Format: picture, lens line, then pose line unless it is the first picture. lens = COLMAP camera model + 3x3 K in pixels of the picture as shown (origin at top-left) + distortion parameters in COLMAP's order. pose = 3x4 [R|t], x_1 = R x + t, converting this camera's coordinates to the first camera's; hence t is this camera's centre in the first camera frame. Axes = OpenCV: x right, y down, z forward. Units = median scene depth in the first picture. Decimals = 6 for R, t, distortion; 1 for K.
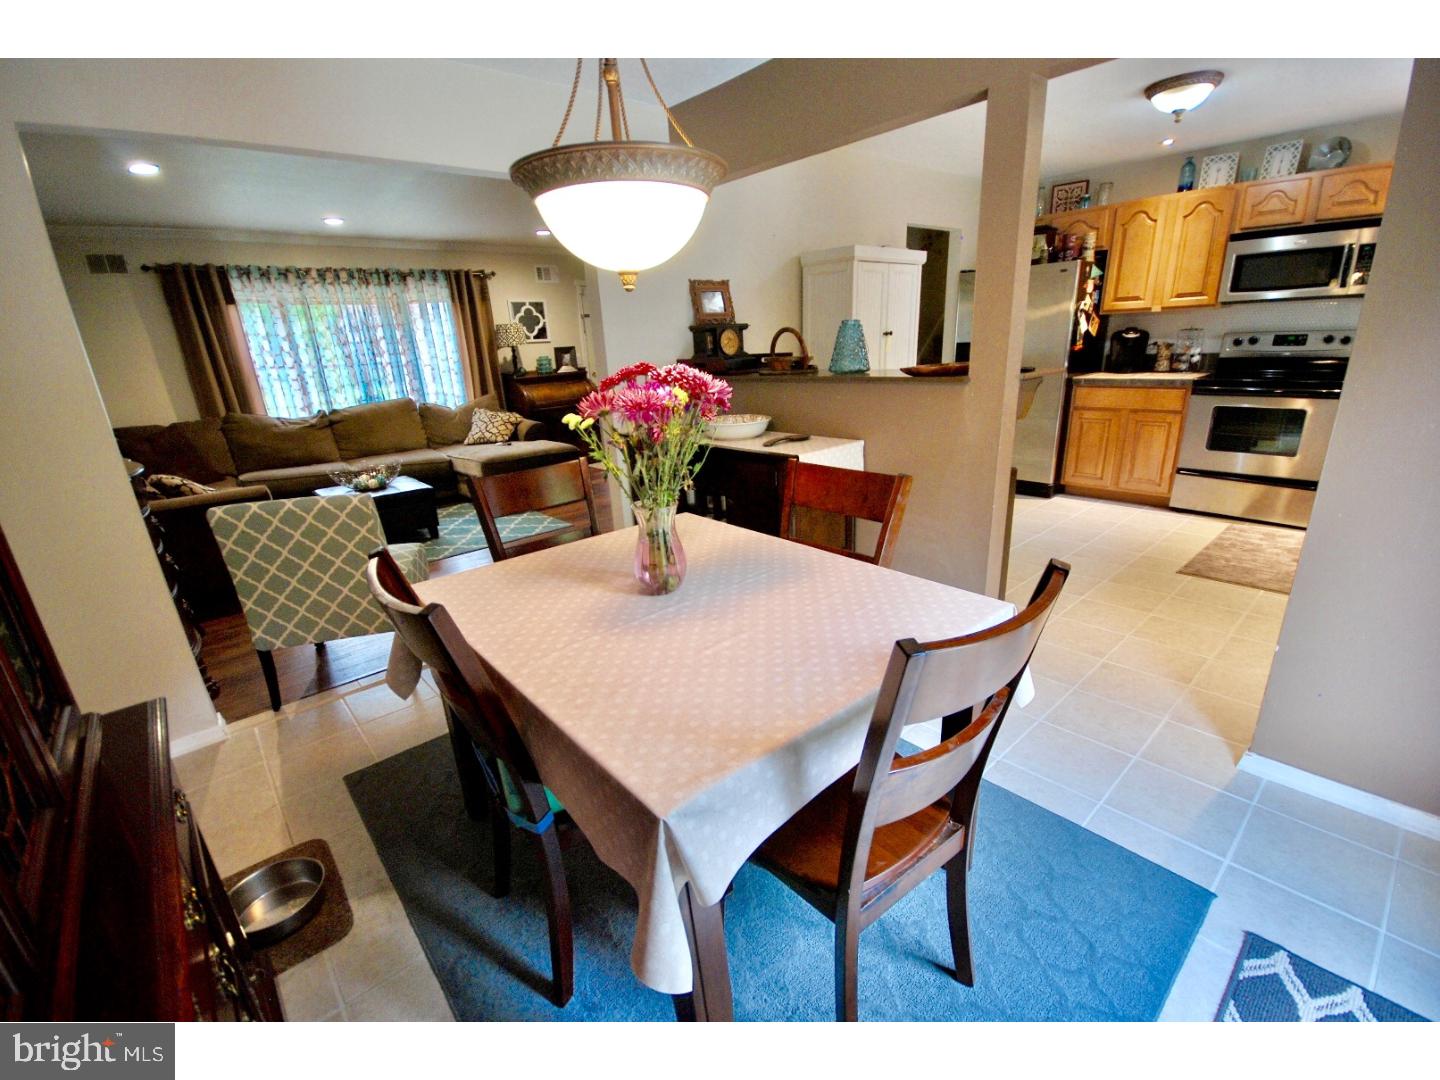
lens RADIAL K [[627.0, 0, 721.5], [0, 627.0, 552.4], [0, 0, 1]] dist [0.034348, -0.024808]
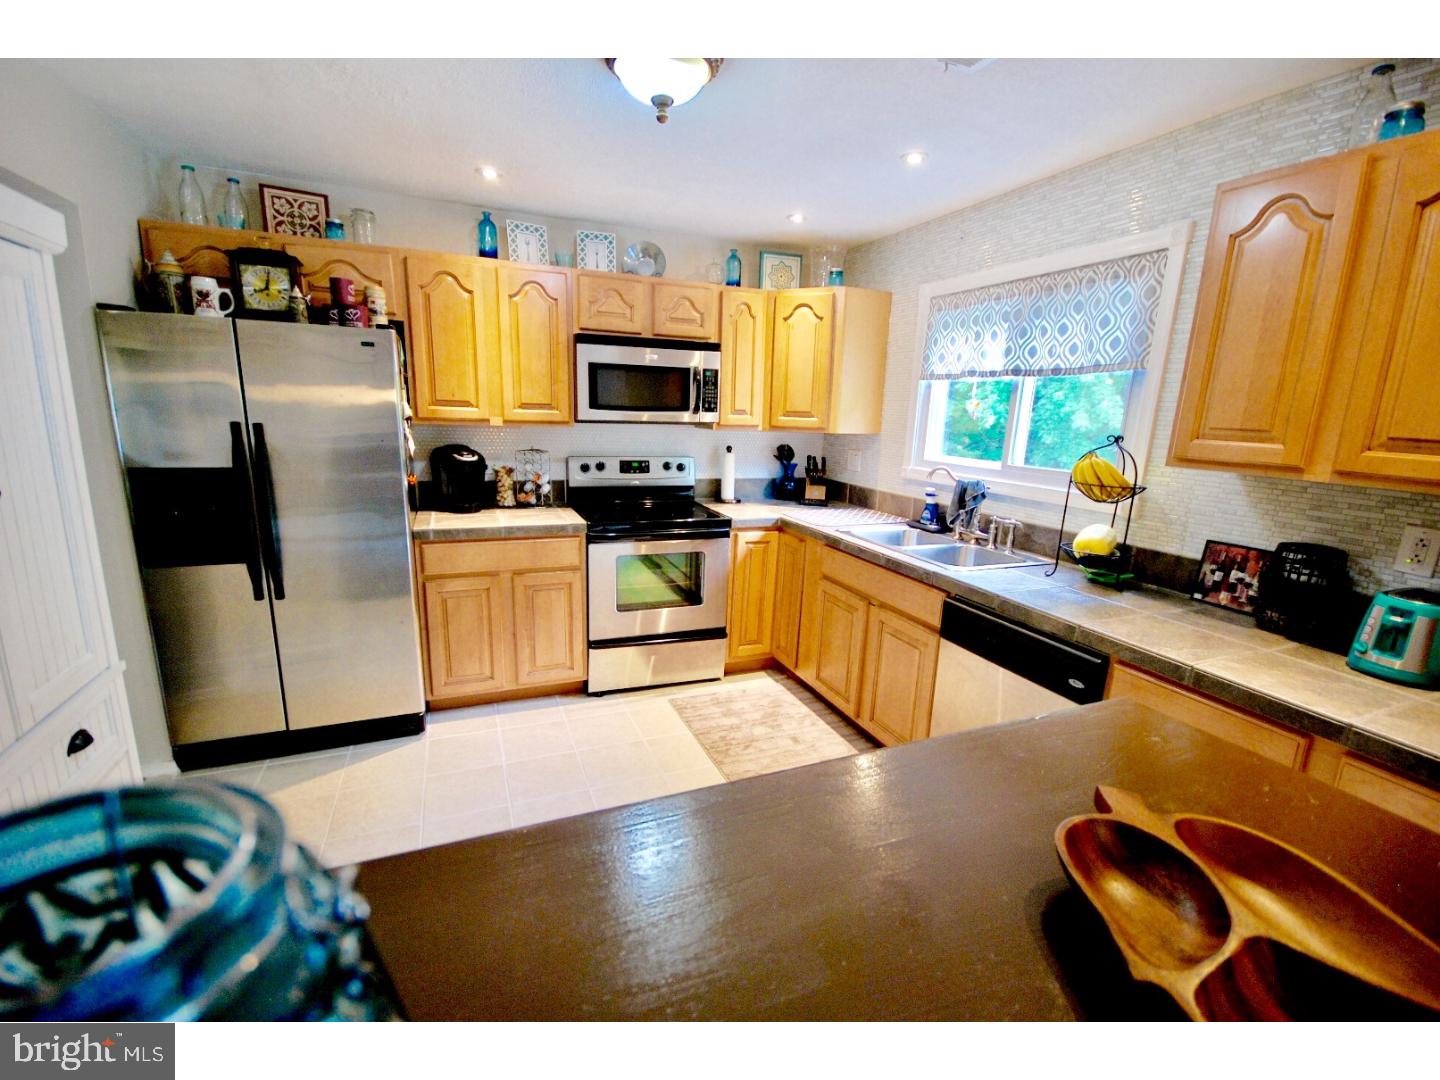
lens RADIAL K [[632.1, 0, 717.9], [0, 632.1, 554.2], [0, 0, 1]] dist [0.002019, -0.003810]
pose [[0.324238, -0.157791, 0.932723, 0.114681], [0.254166, 0.964266, 0.074773, -0.249117], [-0.911191, 0.212822, 0.352757, 0.603691]]
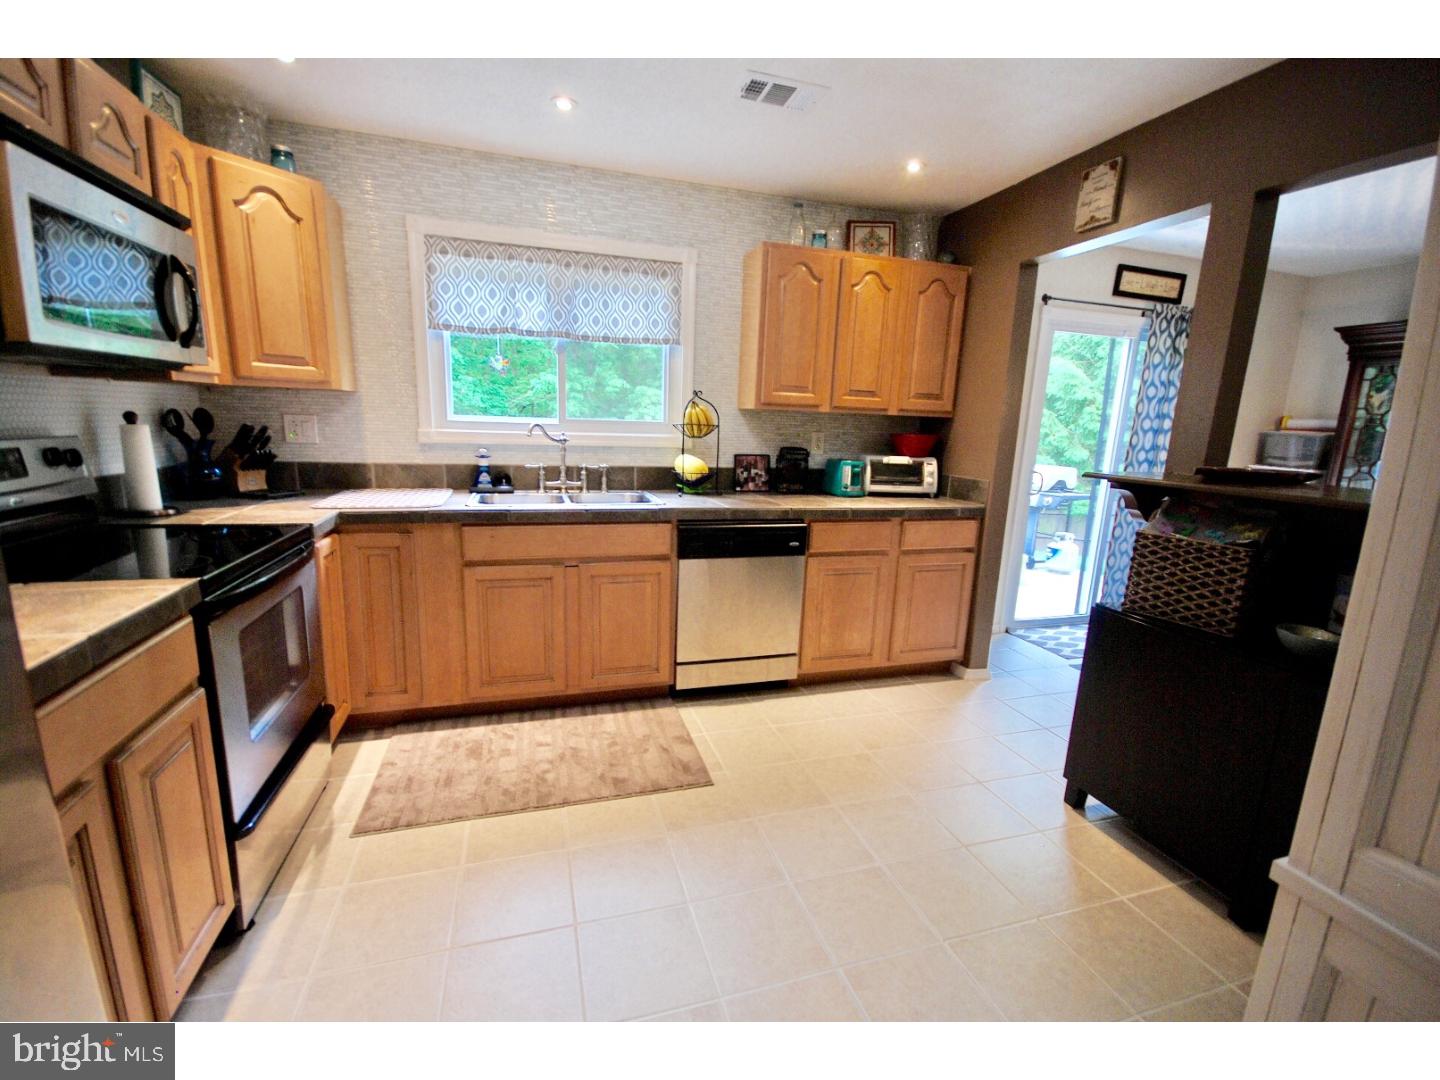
lens RADIAL K [[632.1, 0, 717.9], [0, 632.1, 554.2], [0, 0, 1]] dist [0.002019, -0.003810]
pose [[-0.912311, -0.068557, 0.403718, 0.364816], [0.138528, 0.876092, 0.461815, -0.386728], [-0.385354, 0.477246, -0.789771, 1.115580]]
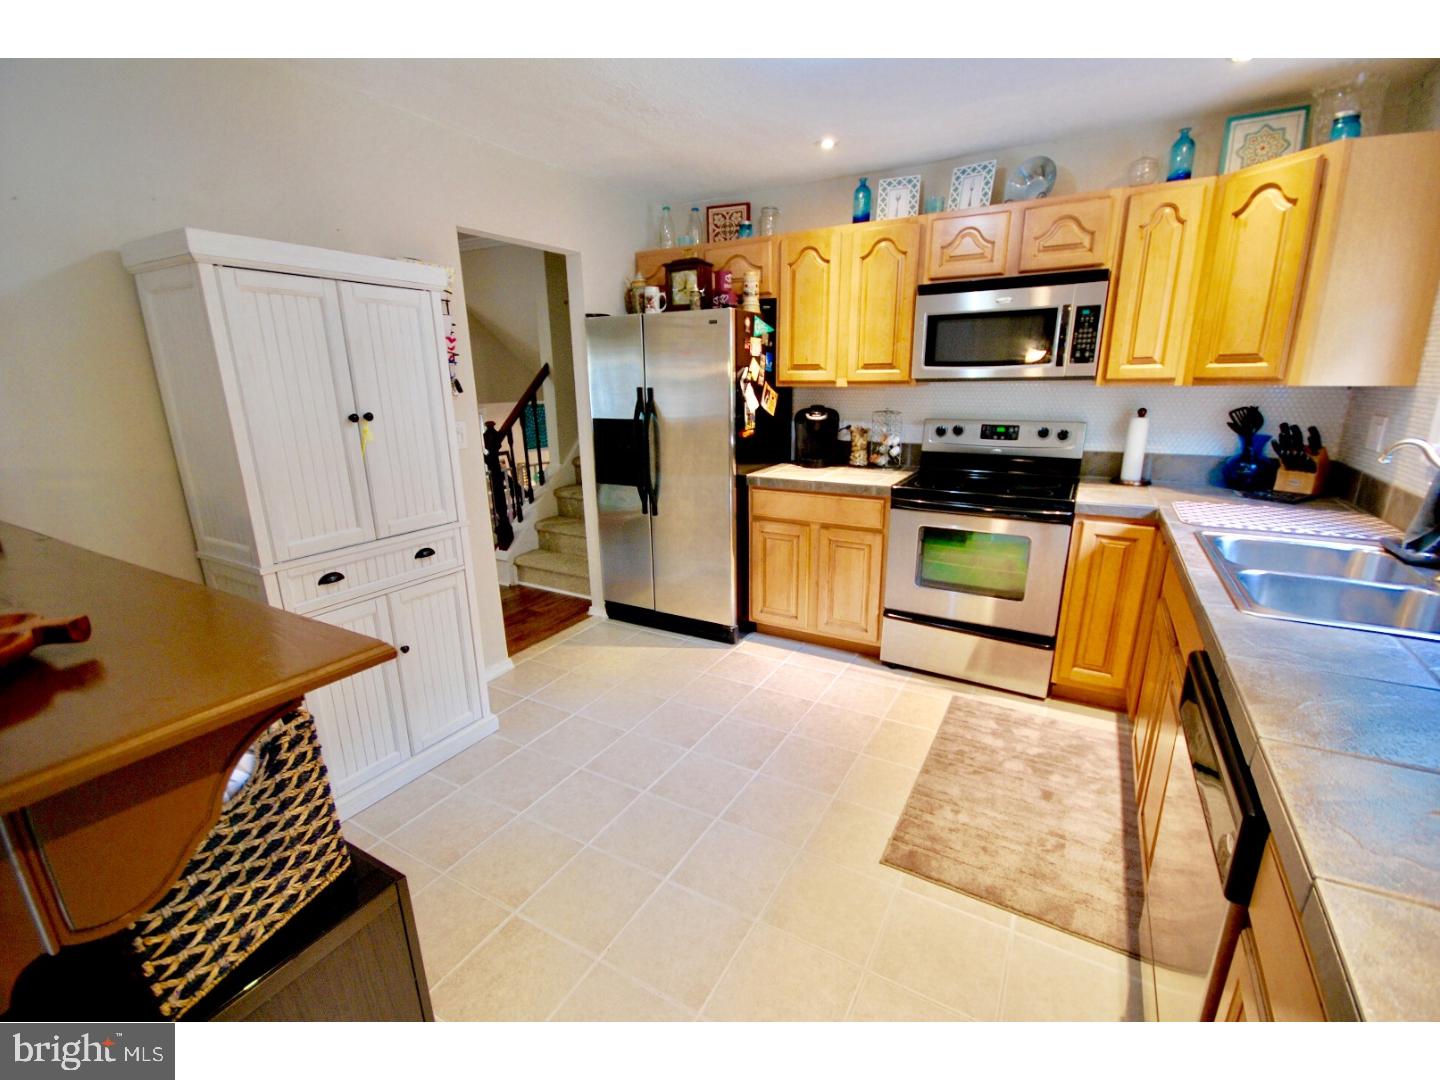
lens RADIAL K [[632.1, 0, 717.9], [0, 632.1, 554.2], [0, 0, 1]] dist [0.002019, -0.003810]
pose [[0.948946, -0.052928, 0.310966, 0.336111], [0.070850, 0.996397, -0.046615, -0.176029], [-0.307379, 0.066267, 0.949277, 0.396123]]
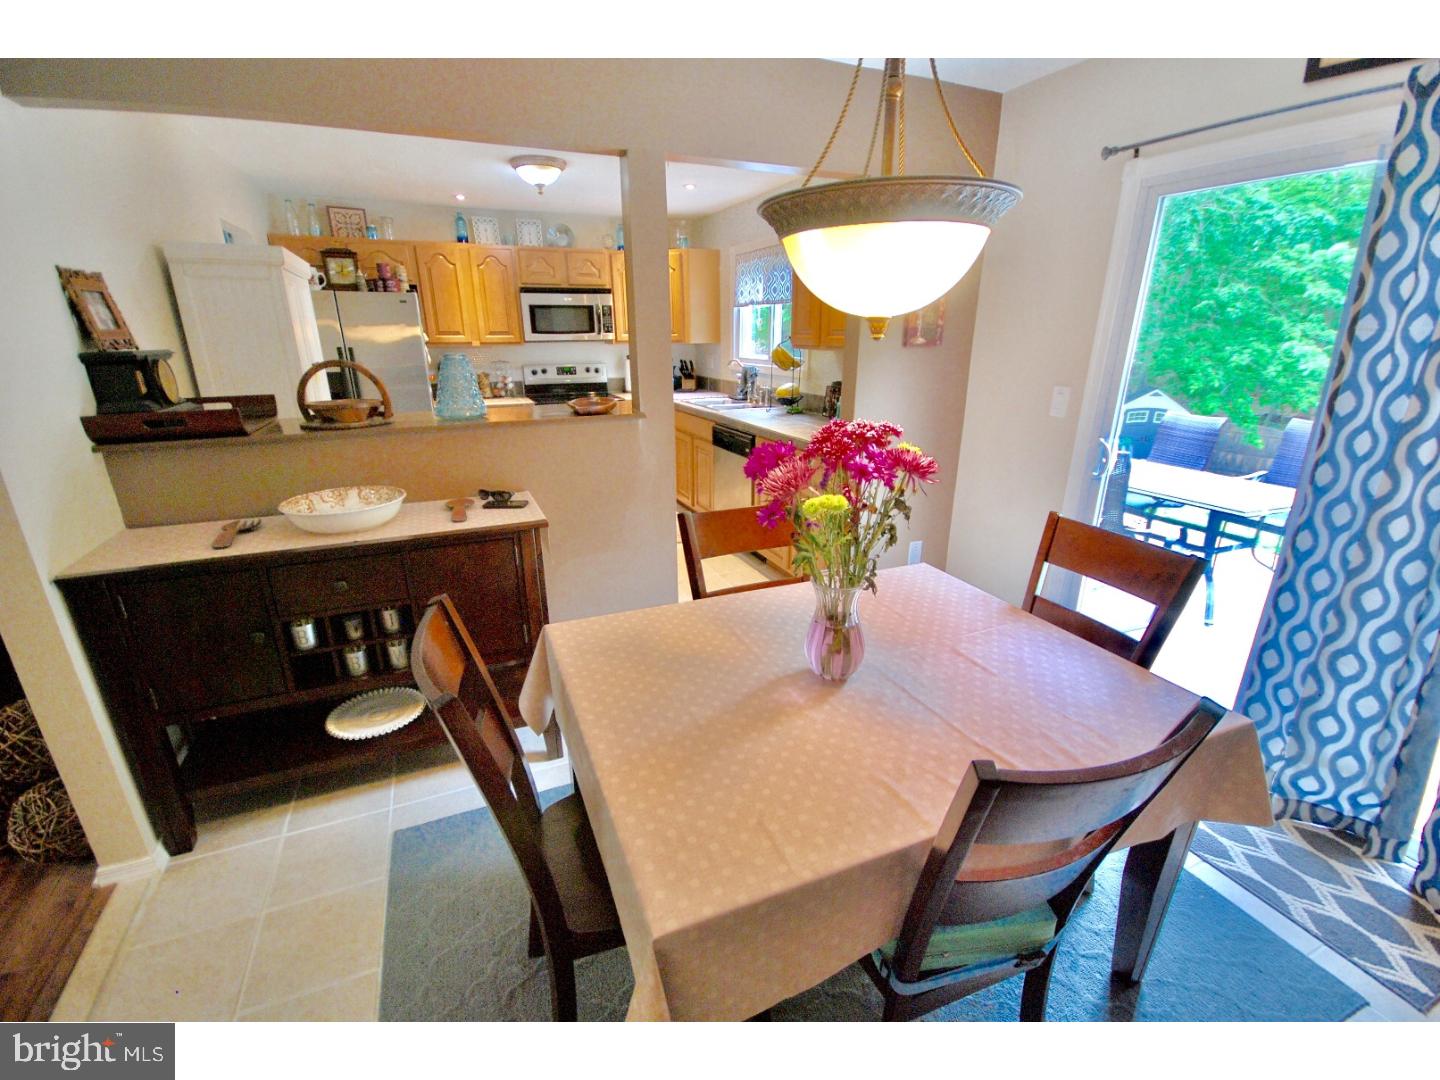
lens RADIAL K [[632.1, 0, 717.9], [0, 632.1, 554.2], [0, 0, 1]] dist [0.002019, -0.003810]
pose [[0.305482, -0.274854, 0.911667, -0.328368], [0.293458, 0.938006, 0.184463, -0.118855], [-0.905849, 0.211186, 0.367202, 0.288285]]
